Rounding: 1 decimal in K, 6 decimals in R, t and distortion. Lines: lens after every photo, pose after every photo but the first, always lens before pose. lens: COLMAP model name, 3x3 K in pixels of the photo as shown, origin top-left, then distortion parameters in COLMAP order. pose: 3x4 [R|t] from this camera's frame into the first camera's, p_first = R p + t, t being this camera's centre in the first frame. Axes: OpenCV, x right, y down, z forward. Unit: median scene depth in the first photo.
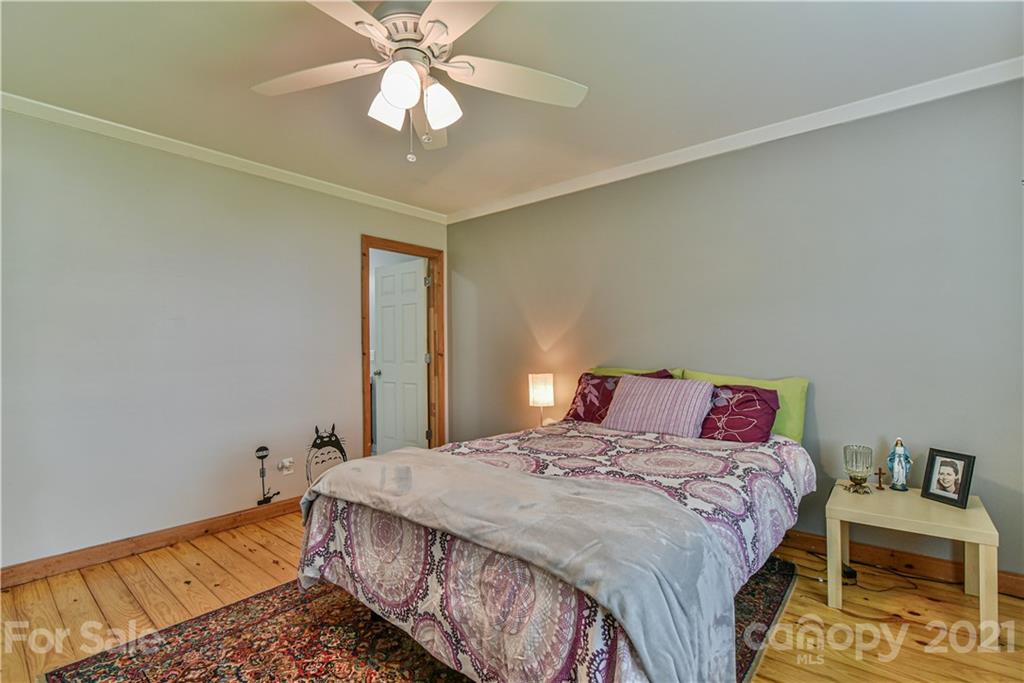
lens RADIAL K [[476.9, 0, 512.2], [0, 476.9, 349.2], [0, 0, 1]] dist [-0.019461, 0.000718]
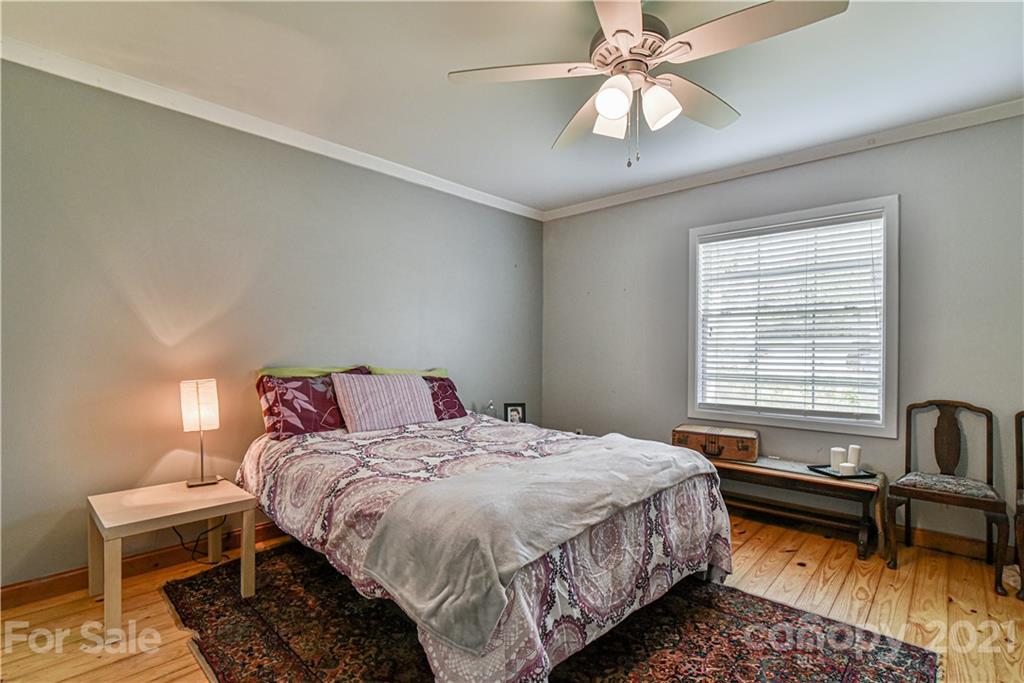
lens RADIAL K [[489.1, 0, 512.0], [0, 489.1, 340.4], [0, 0, 1]] dist [-0.022917, -0.000534]
pose [[0.037908, 0.022585, 0.999026, -1.020952], [-0.009804, 0.999705, -0.022228, 0.012444], [-0.999233, -0.008952, 0.038119, 0.945666]]
